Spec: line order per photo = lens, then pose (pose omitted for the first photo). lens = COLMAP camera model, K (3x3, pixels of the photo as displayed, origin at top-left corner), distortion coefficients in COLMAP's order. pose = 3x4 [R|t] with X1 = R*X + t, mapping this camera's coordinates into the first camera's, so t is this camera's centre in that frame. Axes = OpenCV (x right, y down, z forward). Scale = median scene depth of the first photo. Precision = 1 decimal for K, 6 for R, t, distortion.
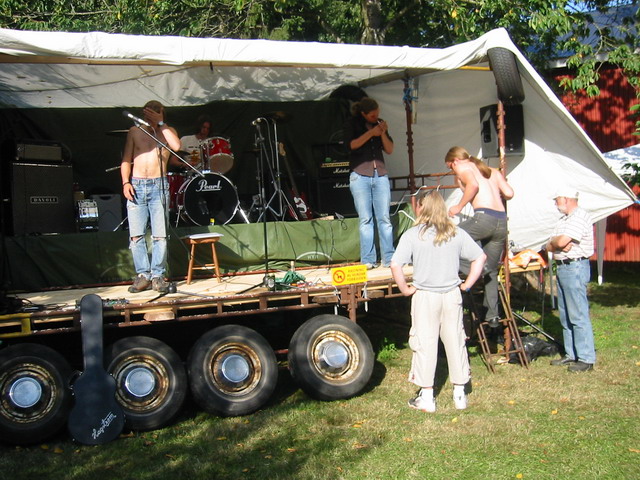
lens RADIAL K [[694.3, 0, 320.0], [0, 694.3, 240.0], [0, 0, 1]] dist [-0.106732, 0.006743]
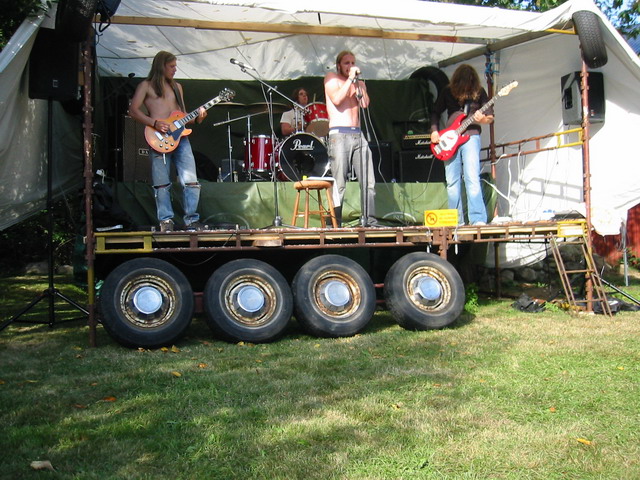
lens RADIAL K [[694.3, 0, 320.0], [0, 694.3, 240.0], [0, 0, 1]] dist [-0.106732, 0.006743]
pose [[0.996939, 0.022466, -0.074888, -0.061621], [-0.024951, 0.999163, -0.032413, 0.121387], [0.074097, 0.034182, 0.996665, -0.062551]]
